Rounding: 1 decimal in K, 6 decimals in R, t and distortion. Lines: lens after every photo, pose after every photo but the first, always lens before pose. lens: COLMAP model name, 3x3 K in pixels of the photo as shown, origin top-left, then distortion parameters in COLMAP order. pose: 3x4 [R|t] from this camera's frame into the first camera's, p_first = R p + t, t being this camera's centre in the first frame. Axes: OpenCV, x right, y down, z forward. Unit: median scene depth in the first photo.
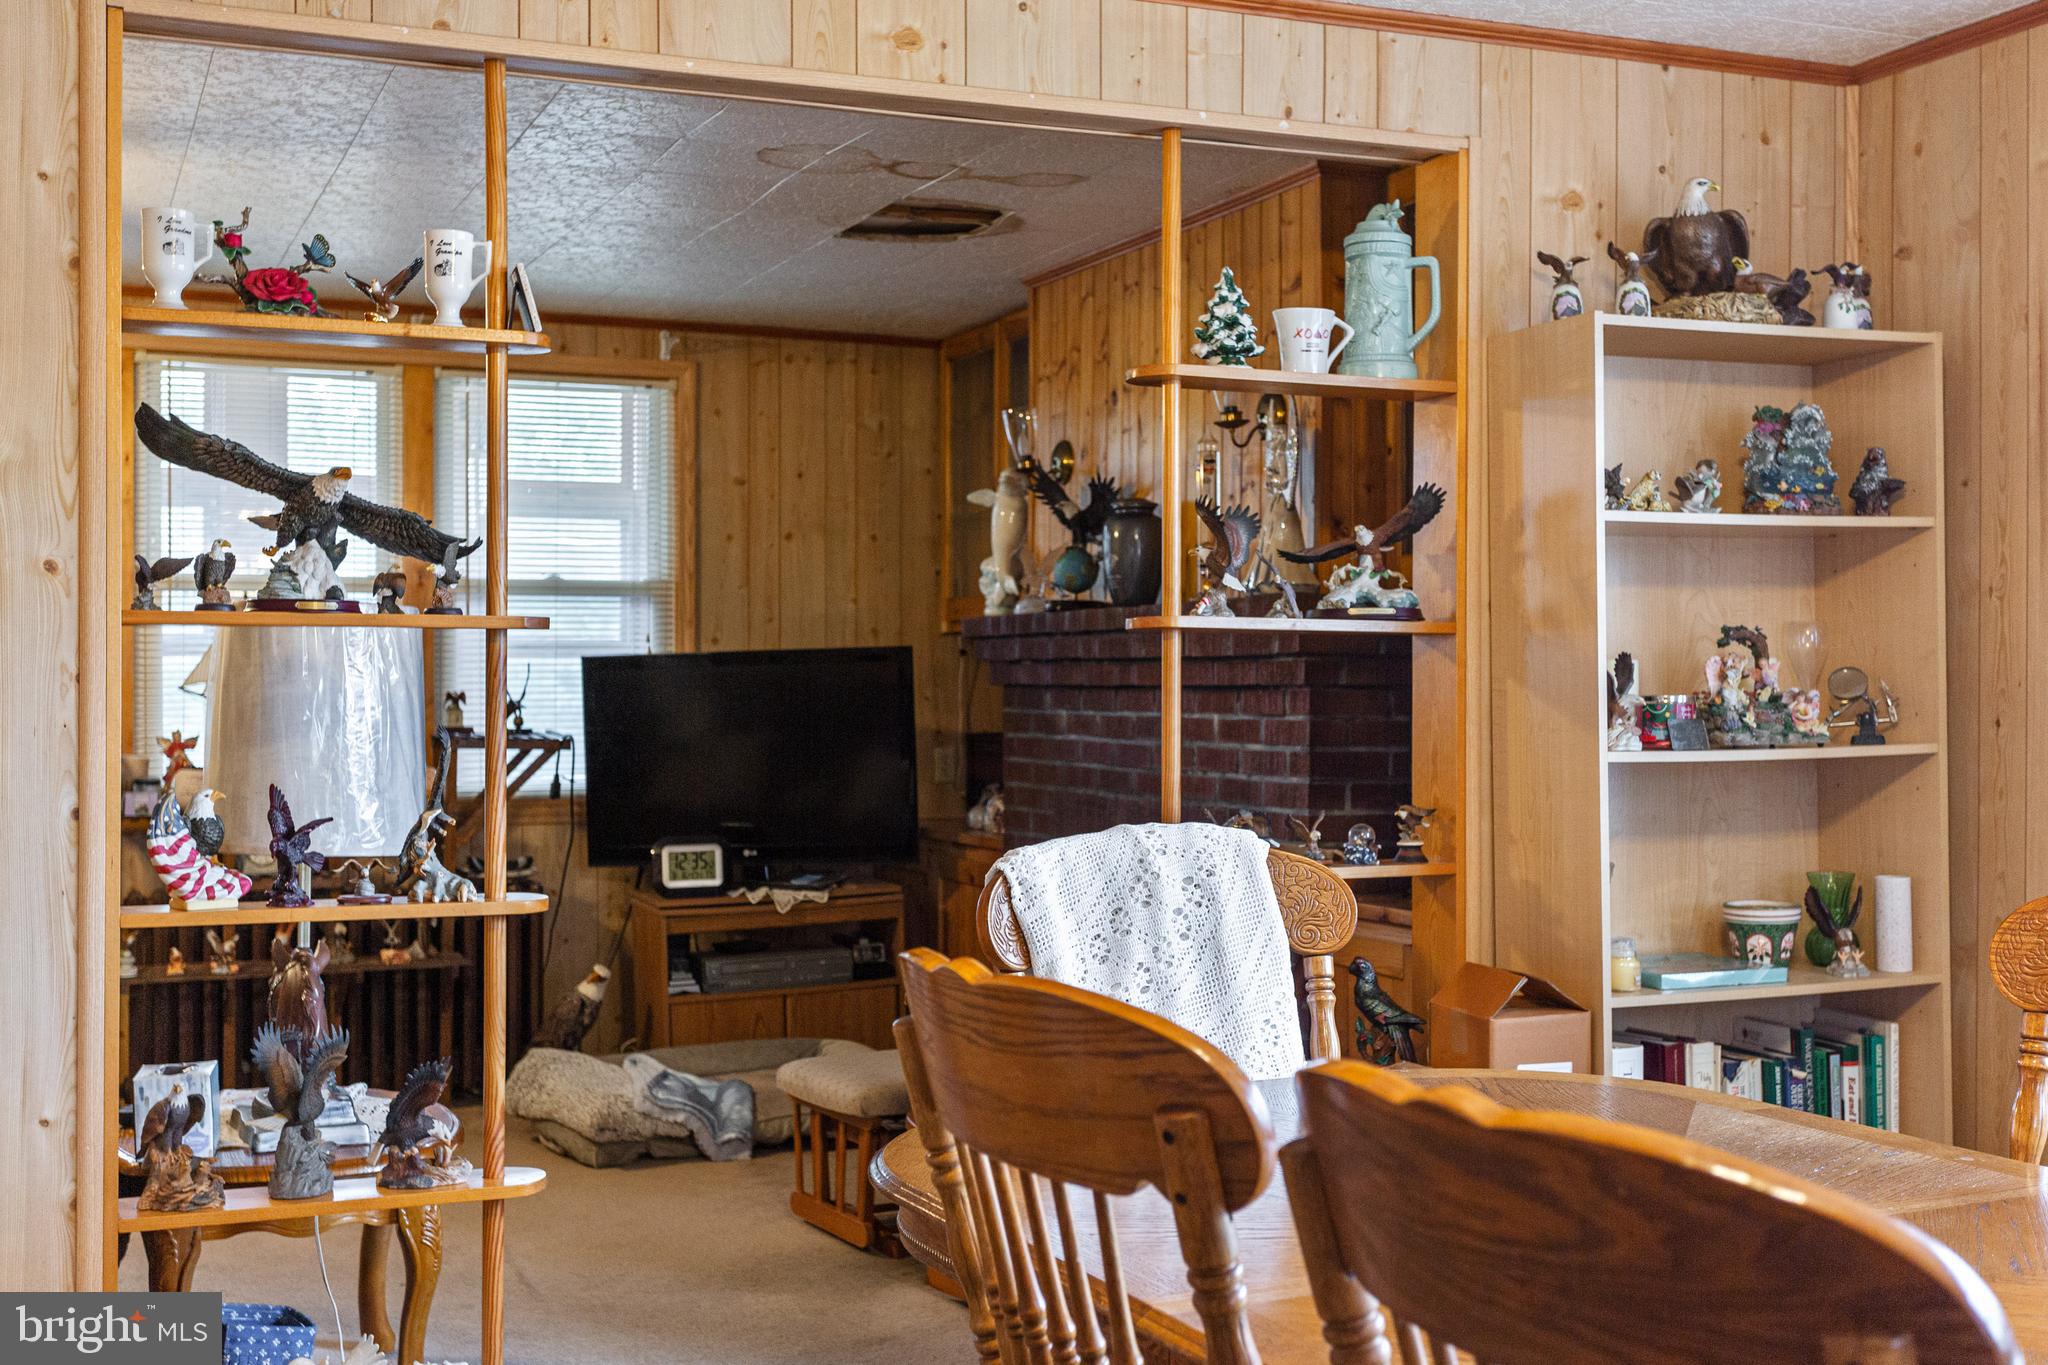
lens RADIAL K [[2251.4, 0, 1024.1], [0, 2251.4, 679.6], [0, 0, 1]] dist [-0.000412, 0.000000]
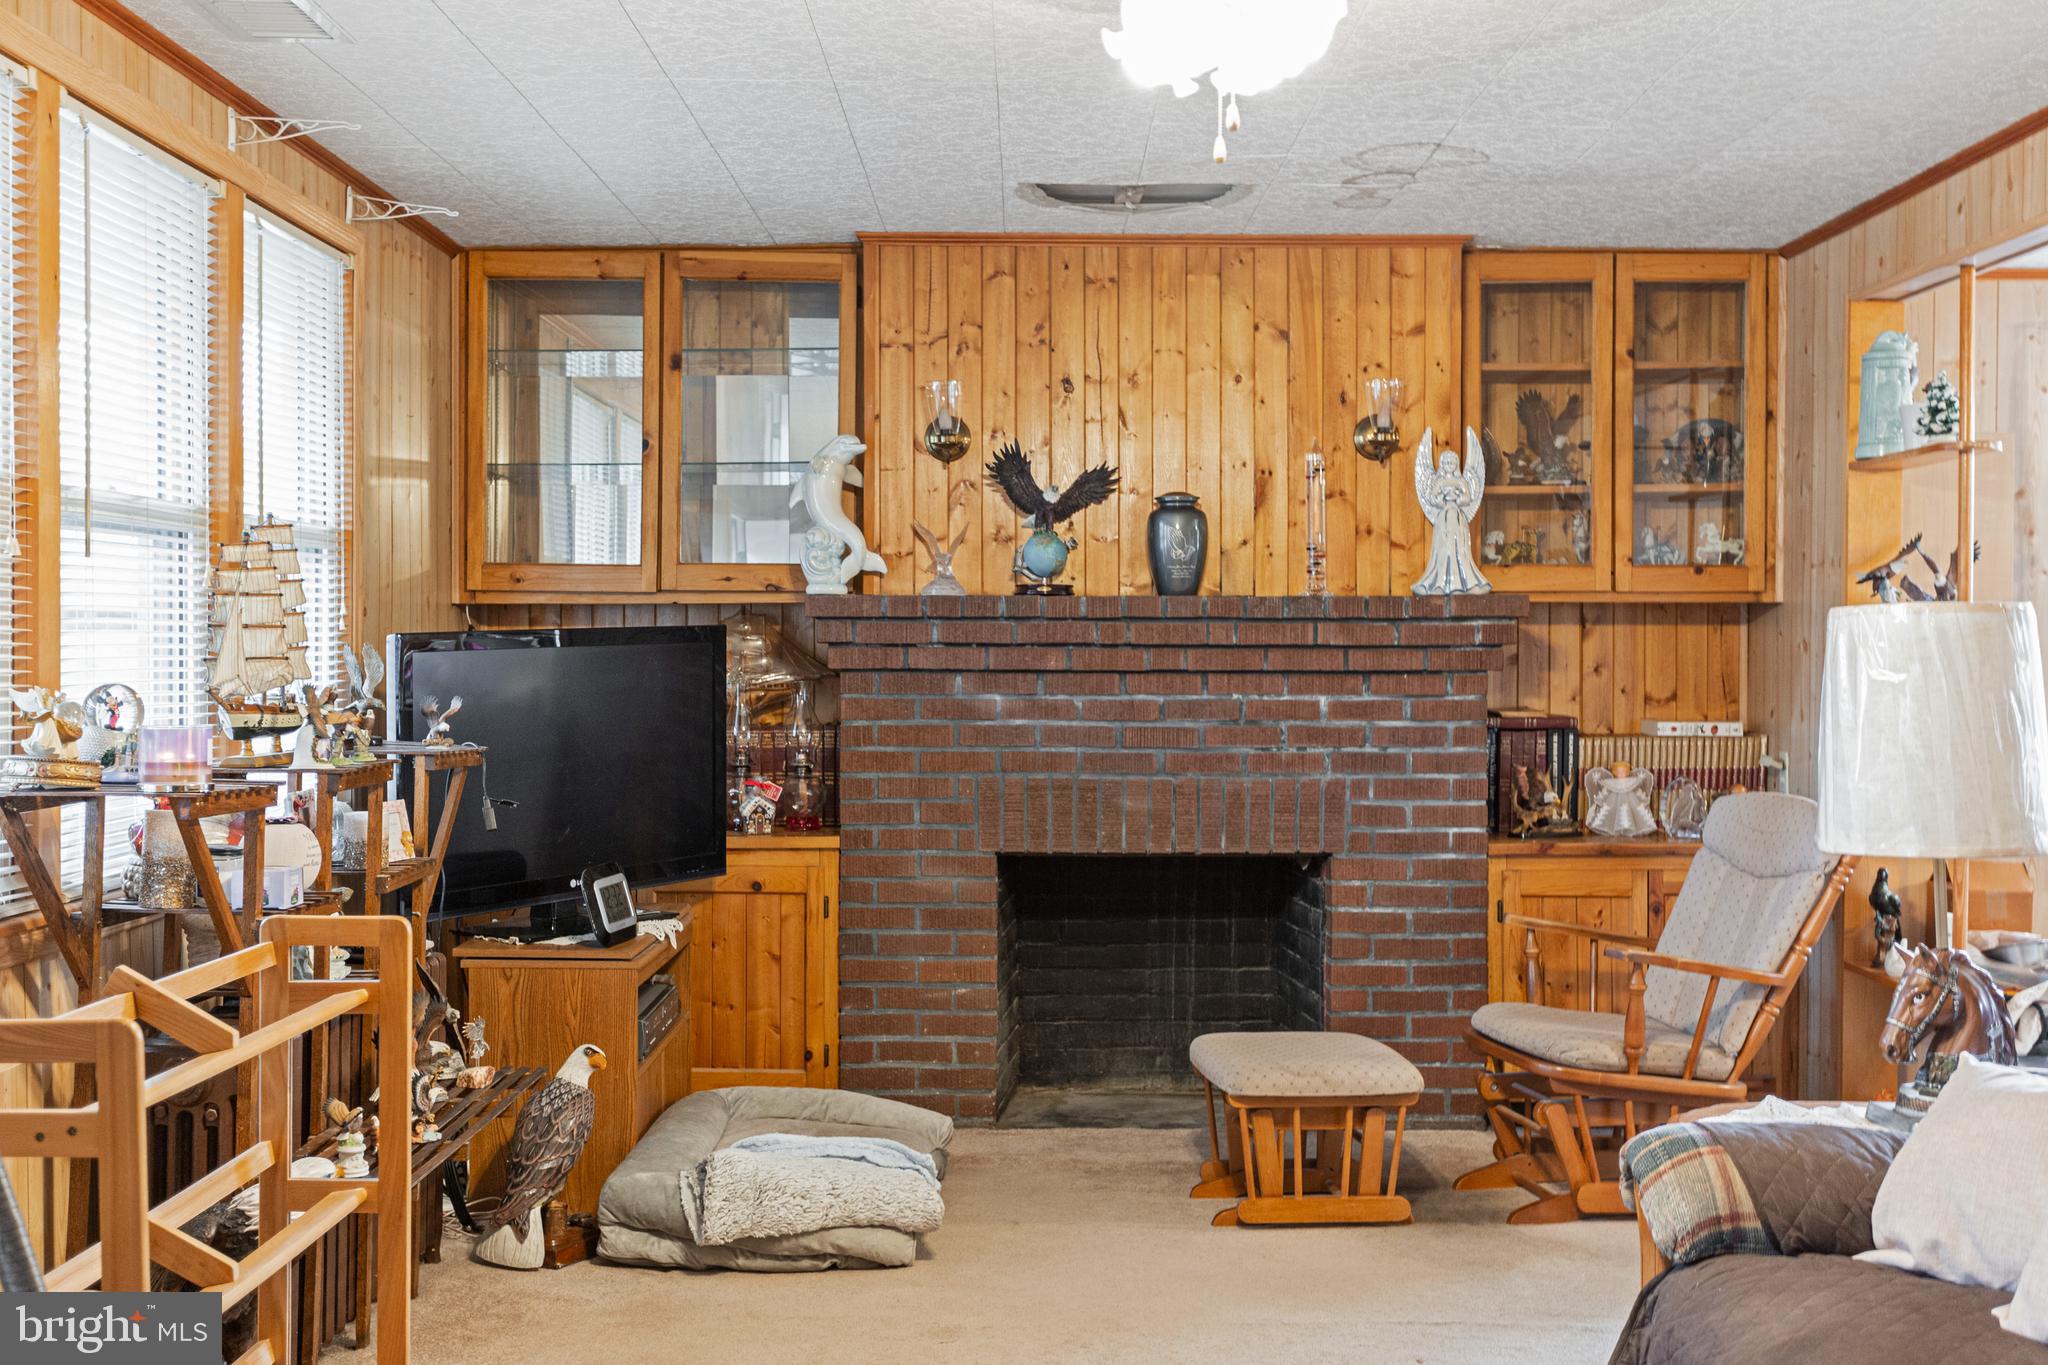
lens RADIAL K [[2251.4, 0, 1023.0], [0, 2251.4, 673.6], [0, 0, 1]] dist [-0.000412, 0.000000]
pose [[0.413115, -0.011099, 0.910611, -1.011324], [-0.002848, 0.999905, 0.013479, -0.010752], [-0.910674, -0.008162, 0.413044, 0.679783]]
